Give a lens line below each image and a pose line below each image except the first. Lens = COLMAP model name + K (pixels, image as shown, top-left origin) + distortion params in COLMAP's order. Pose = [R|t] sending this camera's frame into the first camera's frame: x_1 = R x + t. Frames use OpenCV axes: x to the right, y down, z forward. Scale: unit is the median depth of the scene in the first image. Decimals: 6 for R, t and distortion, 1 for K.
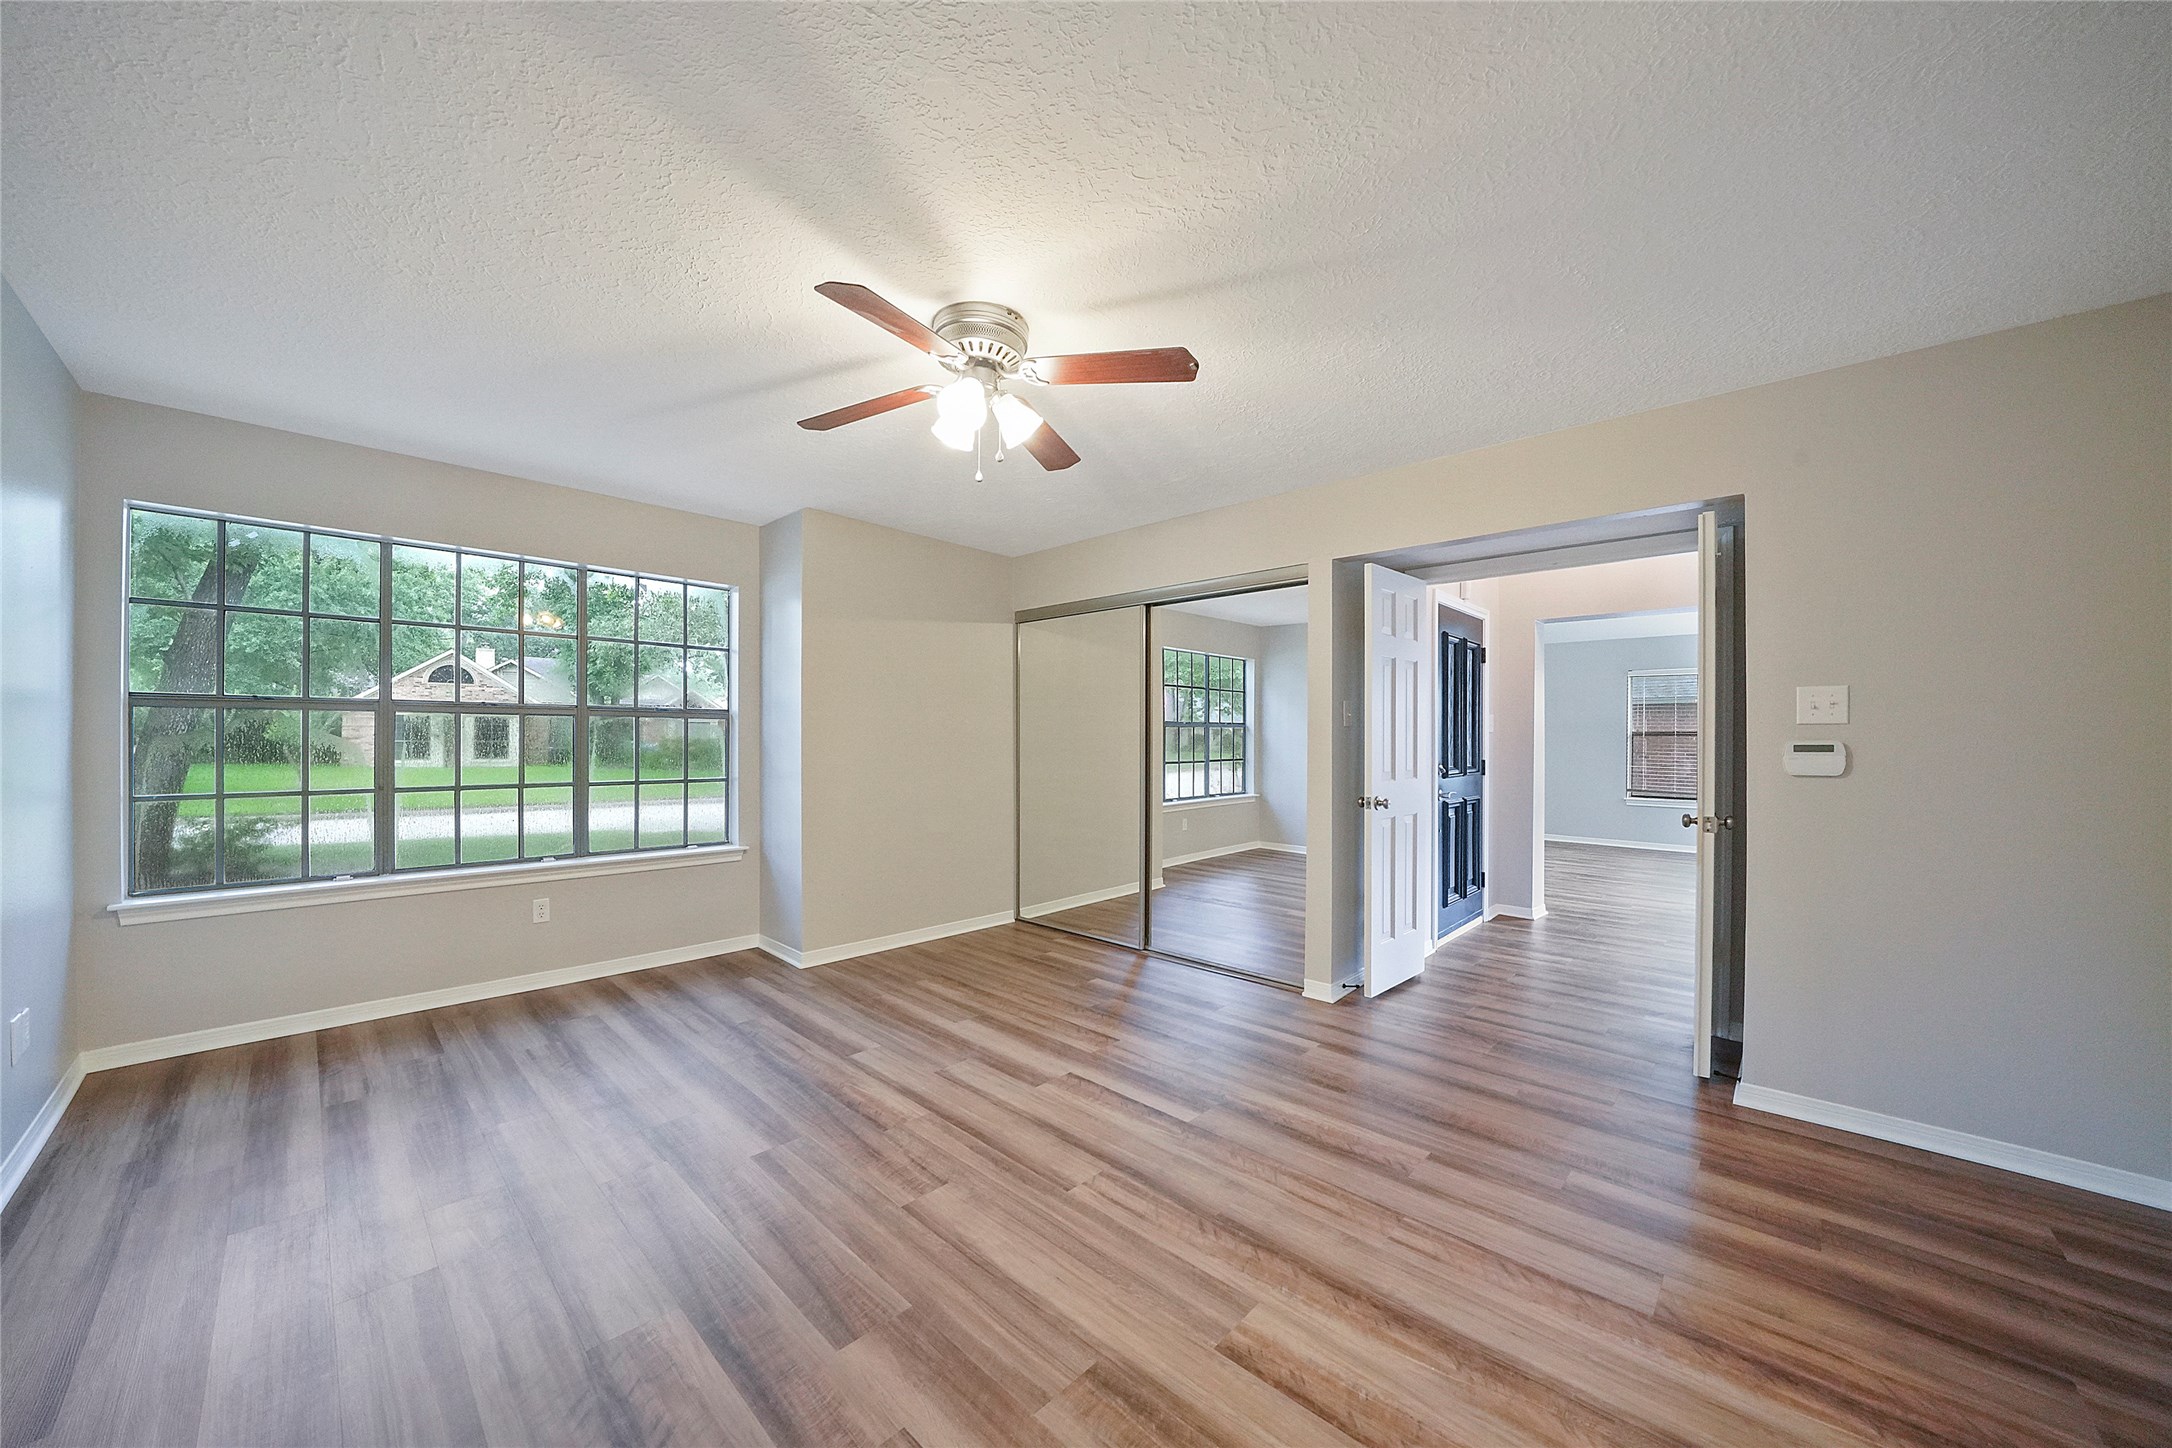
lens RADIAL K [[766.3, 0, 1091.6], [0, 766.3, 740.6], [0, 0, 1]] dist [-0.018893, 0.000001]
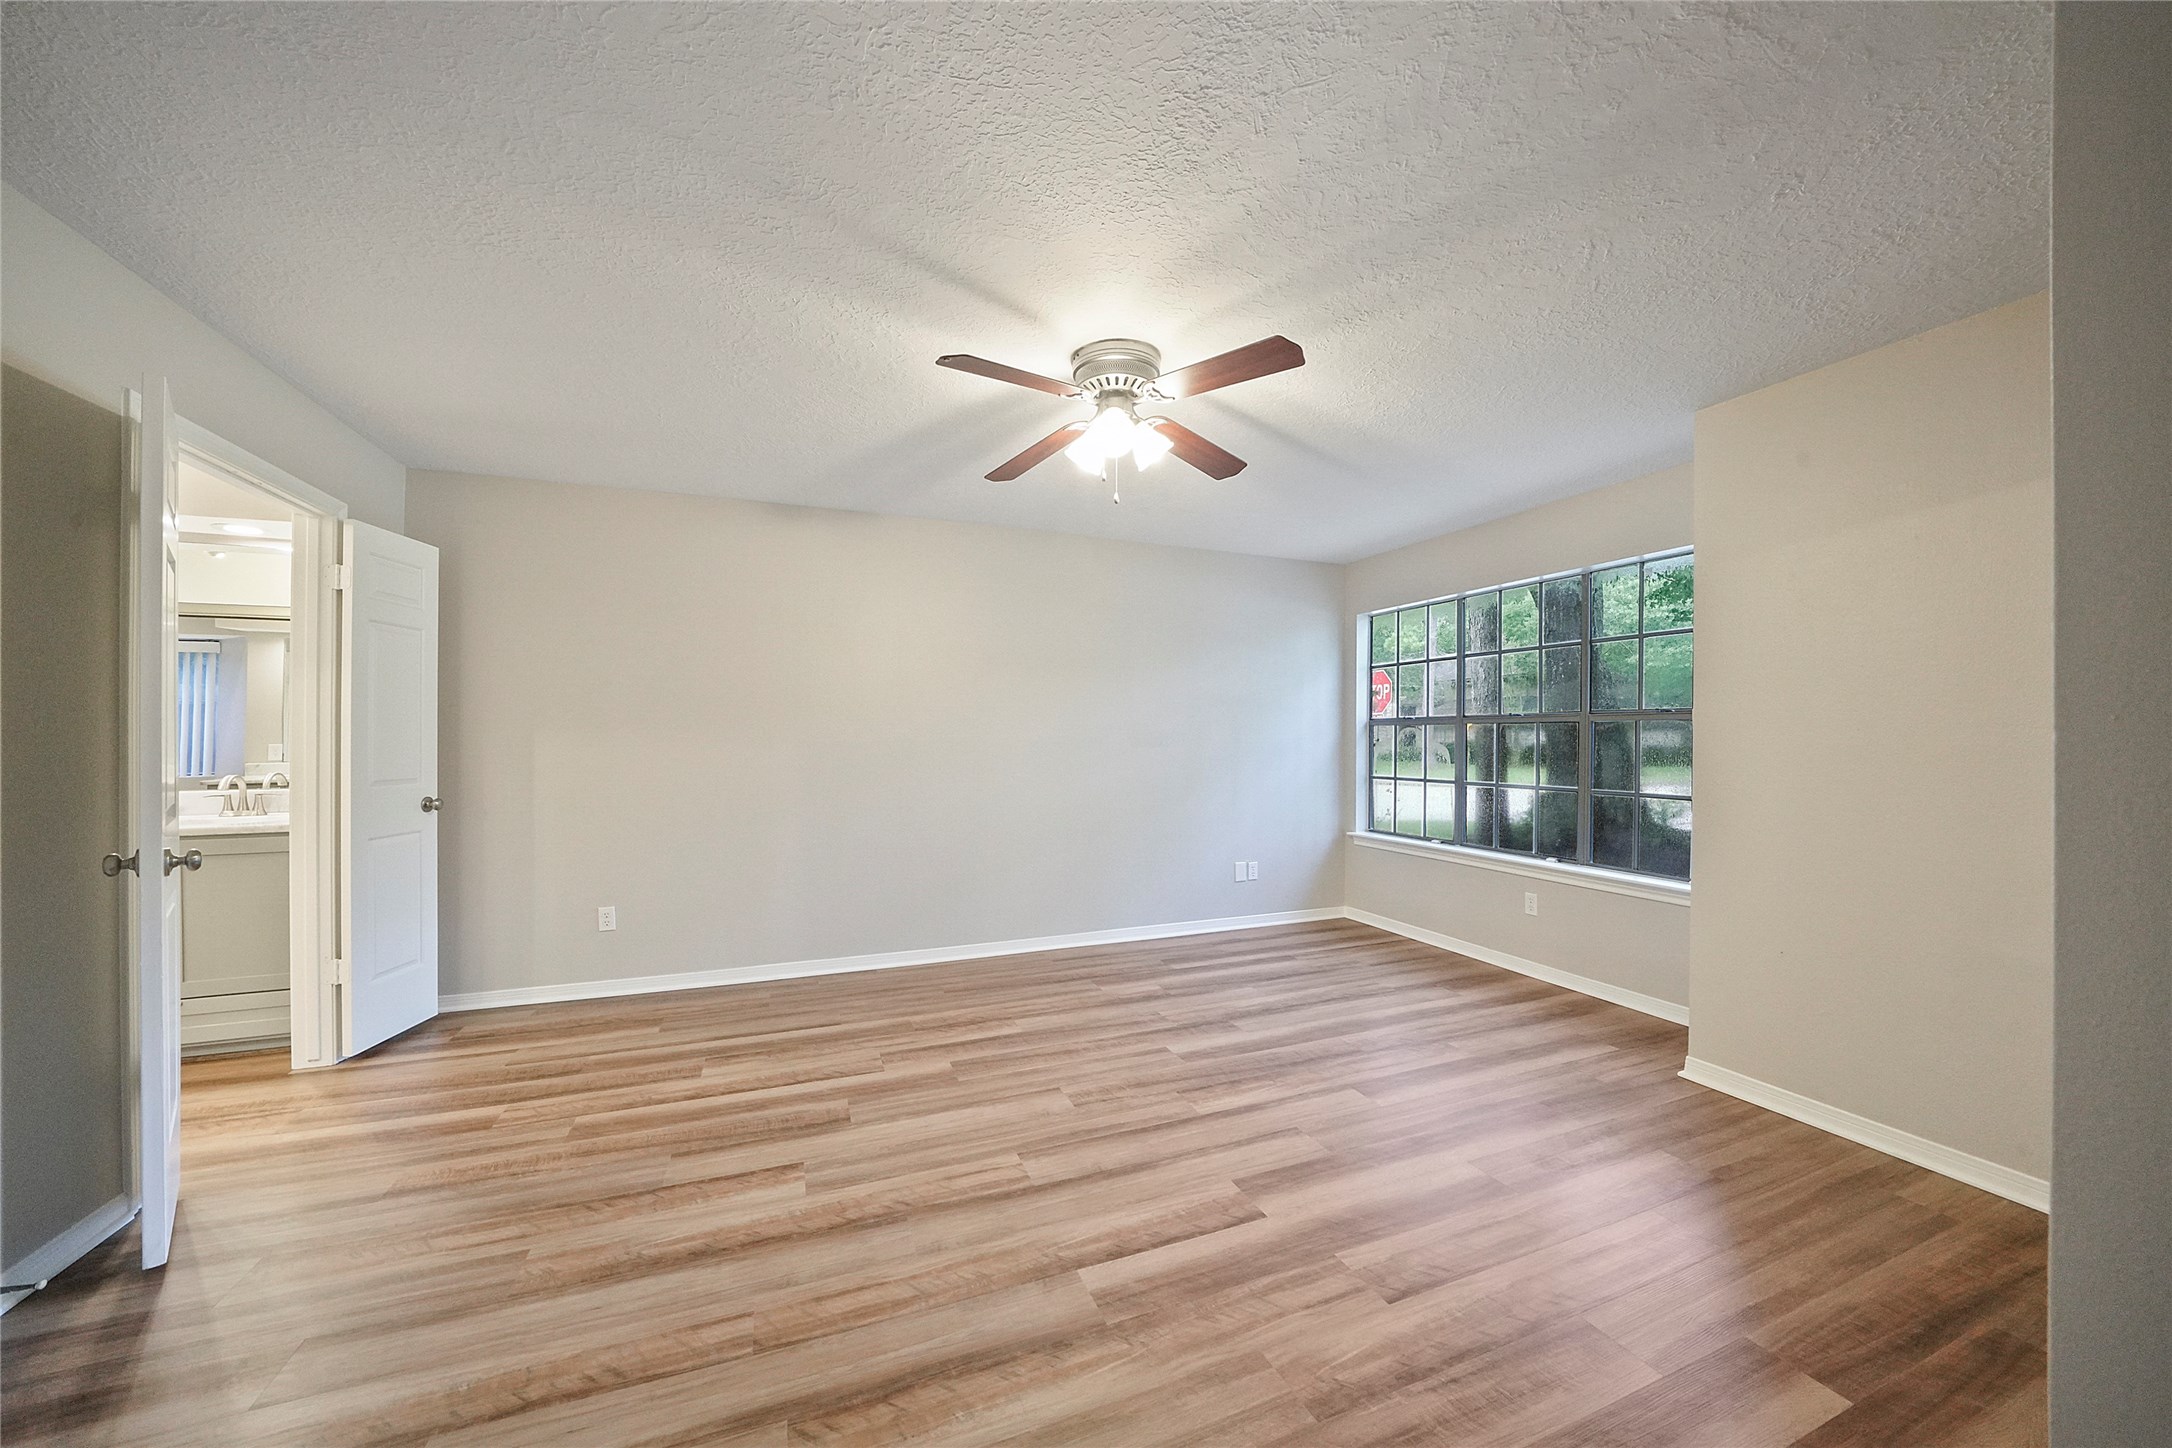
lens RADIAL K [[766.3, 0, 1091.6], [0, 766.3, 740.6], [0, 0, 1]] dist [-0.018893, 0.000001]
pose [[-0.426335, -0.005794, -0.904547, 0.849652], [-0.006712, 0.999972, -0.003242, -0.003430], [0.904540, 0.004689, -0.426362, 1.438493]]
